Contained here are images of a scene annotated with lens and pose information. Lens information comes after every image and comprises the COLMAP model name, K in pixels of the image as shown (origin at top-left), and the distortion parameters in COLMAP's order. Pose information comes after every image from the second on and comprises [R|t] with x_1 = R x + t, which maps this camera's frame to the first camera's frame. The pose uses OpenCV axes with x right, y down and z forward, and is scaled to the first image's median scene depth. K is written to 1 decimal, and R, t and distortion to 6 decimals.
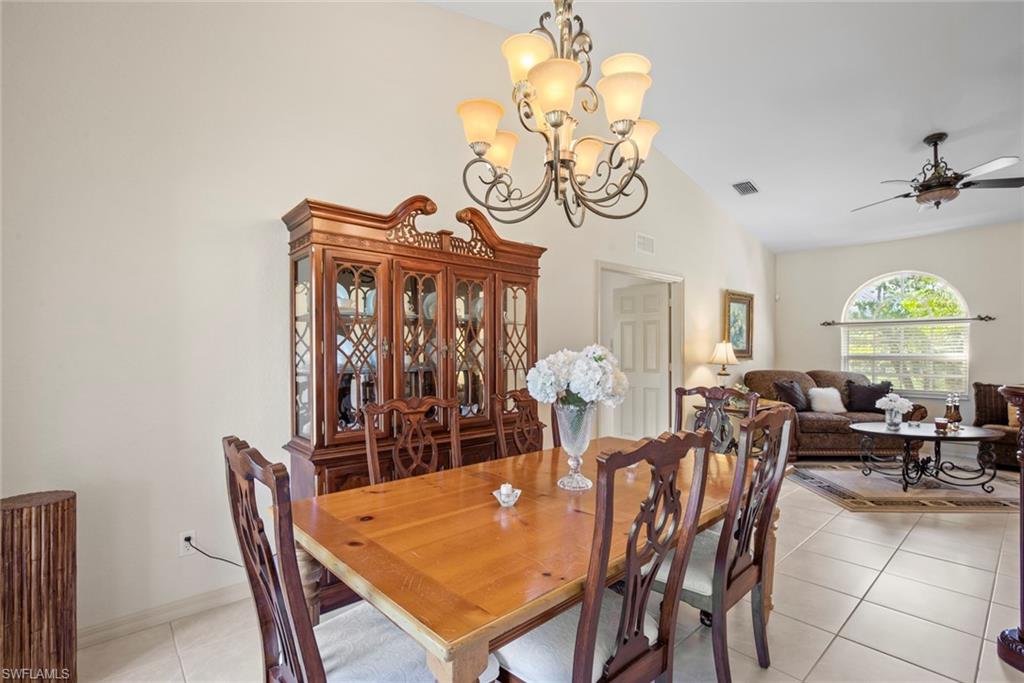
lens RADIAL K [[476.0, 0, 509.2], [0, 476.0, 350.1], [0, 0, 1]] dist [-0.020950, 0.003473]
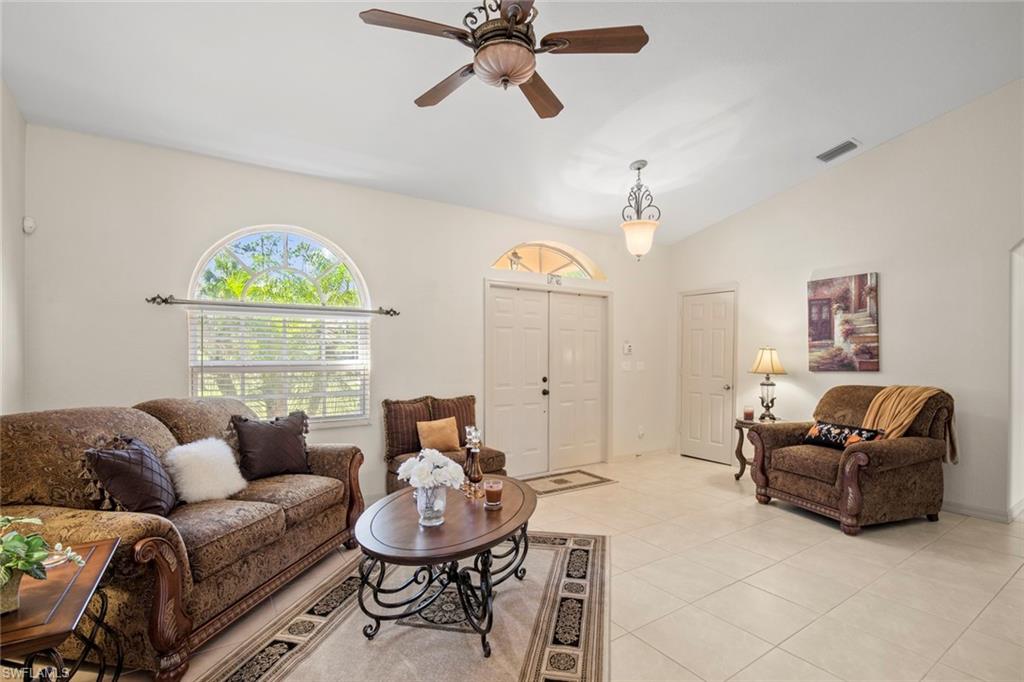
lens RADIAL K [[476.0, 0, 514.6], [0, 476.0, 352.9], [0, 0, 1]] dist [-0.020950, 0.003473]
pose [[0.130478, 0.006808, 0.991428, 0.280091], [0.000746, 0.999975, -0.006965, 0.002102], [-0.991451, 0.001648, 0.130470, 0.667010]]
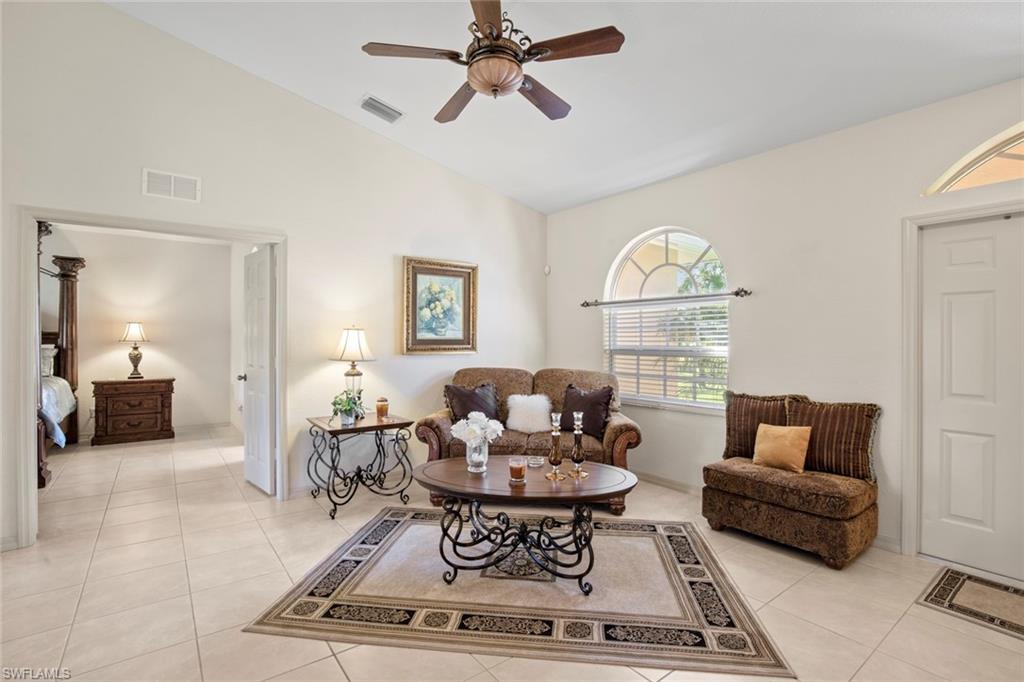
lens RADIAL K [[476.0, 0, 511.4], [0, 476.0, 333.3], [0, 0, 1]] dist [-0.020950, 0.003473]
pose [[0.997579, 0.002560, -0.069496, 0.704384], [-0.003313, 0.999937, -0.010729, -0.003031], [0.069464, 0.010933, 0.997525, 0.301593]]
